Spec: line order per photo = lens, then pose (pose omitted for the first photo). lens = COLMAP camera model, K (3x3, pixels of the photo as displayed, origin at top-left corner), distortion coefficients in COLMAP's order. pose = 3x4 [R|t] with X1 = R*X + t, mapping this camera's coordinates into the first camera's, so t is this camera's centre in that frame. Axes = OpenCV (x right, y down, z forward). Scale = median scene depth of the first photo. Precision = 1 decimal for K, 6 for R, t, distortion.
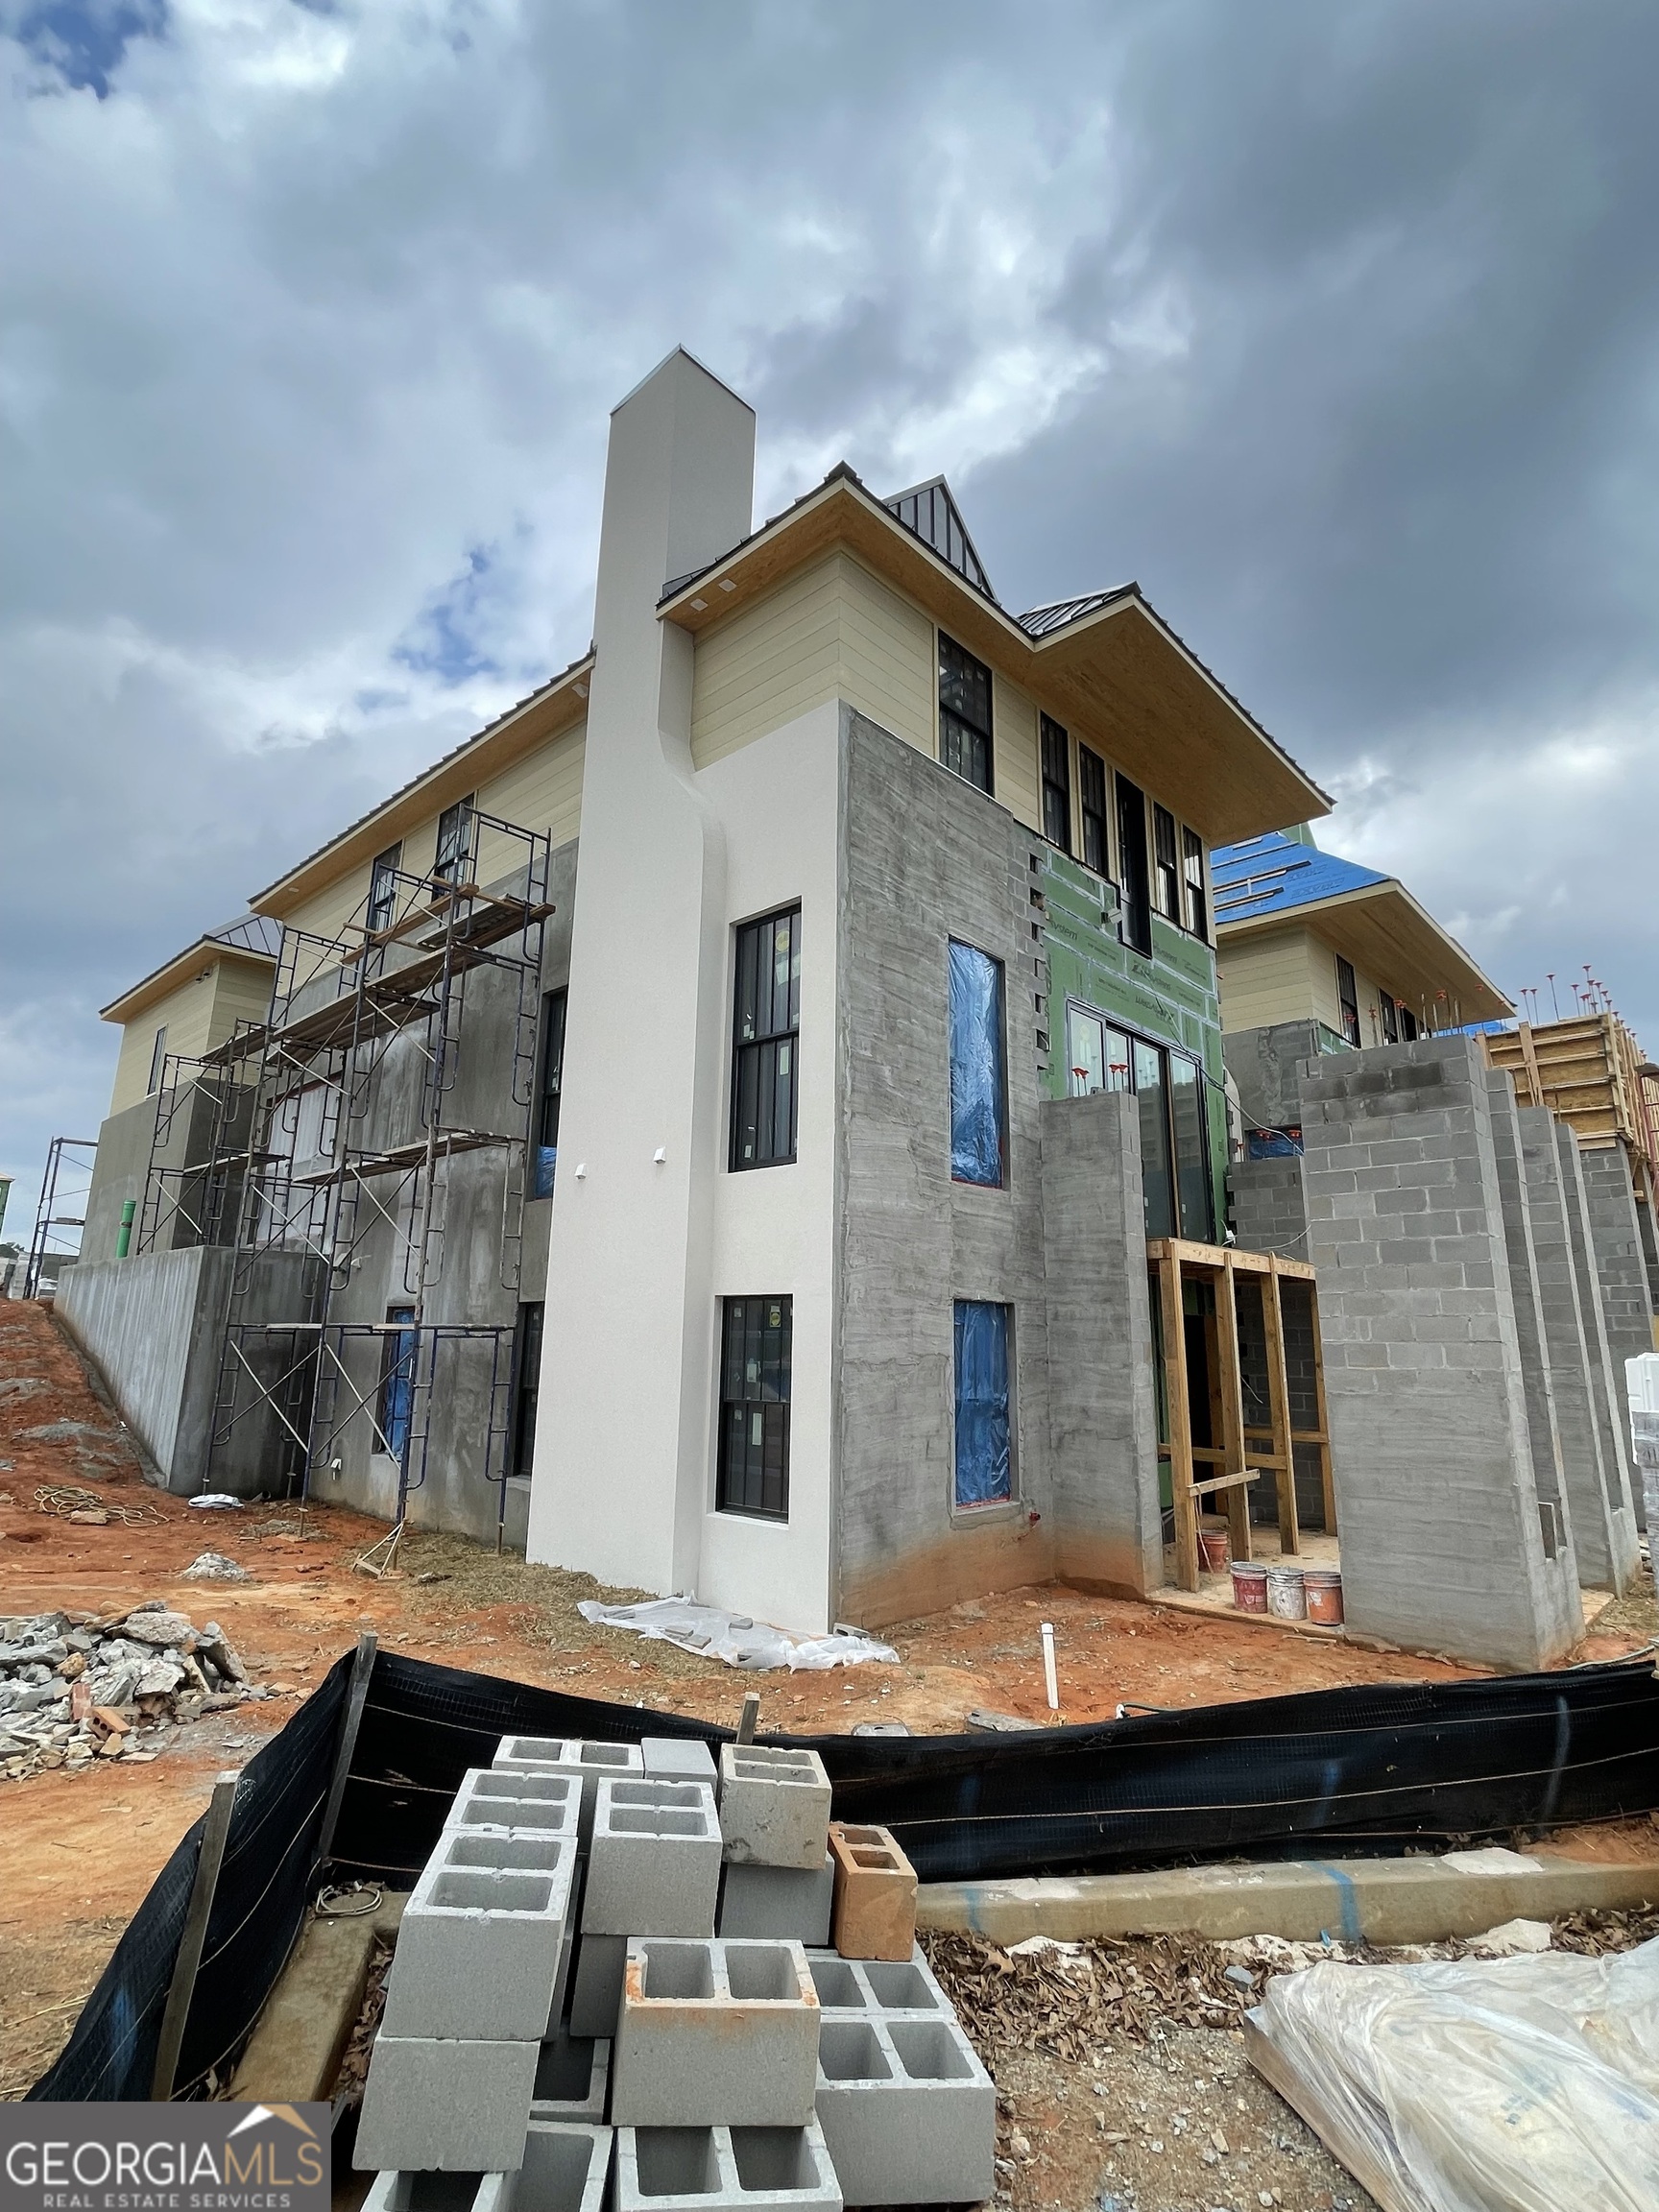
lens RADIAL K [[1052.0, 0, 833.5], [0, 1052.0, 1101.9], [0, 0, 1]] dist [0.000767, -0.000024]
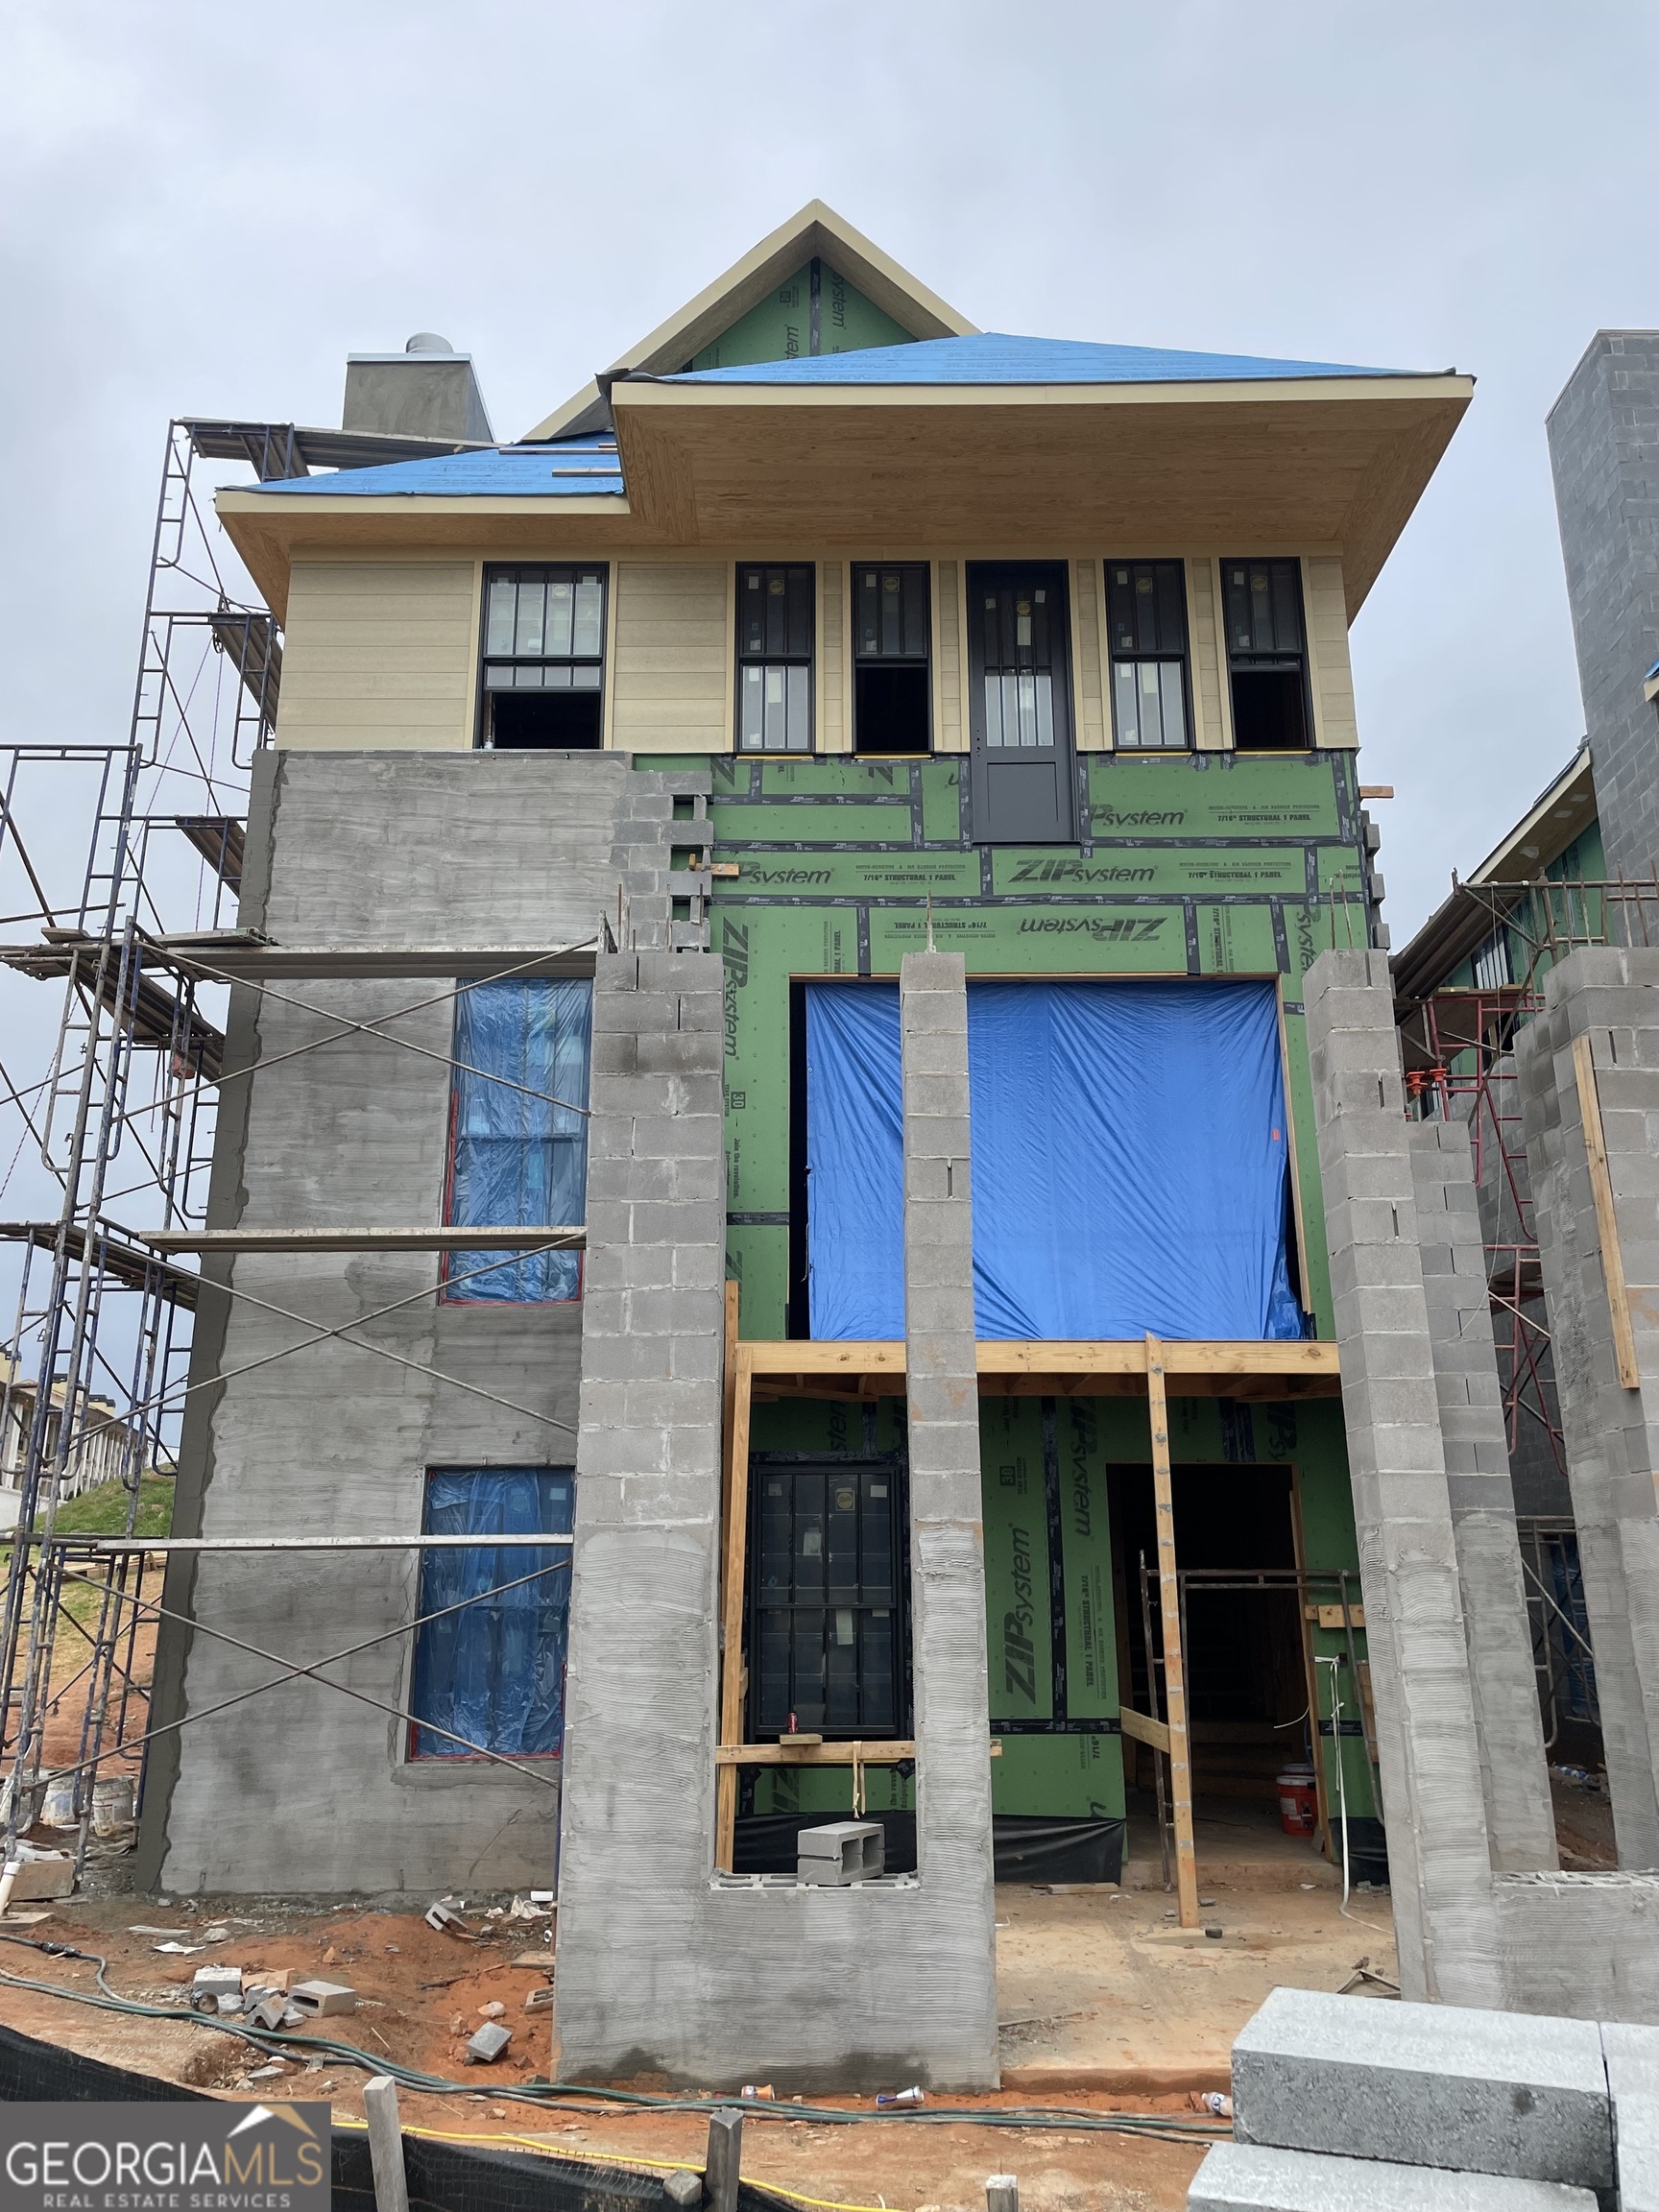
lens RADIAL K [[1694.4, 0, 835.4], [0, 1694.4, 1113.1], [0, 0, 1]] dist [0.049637, -0.022355]
pose [[0.686590, -0.219141, -0.693233, 1.193226], [0.176419, 0.975213, -0.133551, 0.155367], [0.705316, -0.030605, 0.708232, 0.366776]]
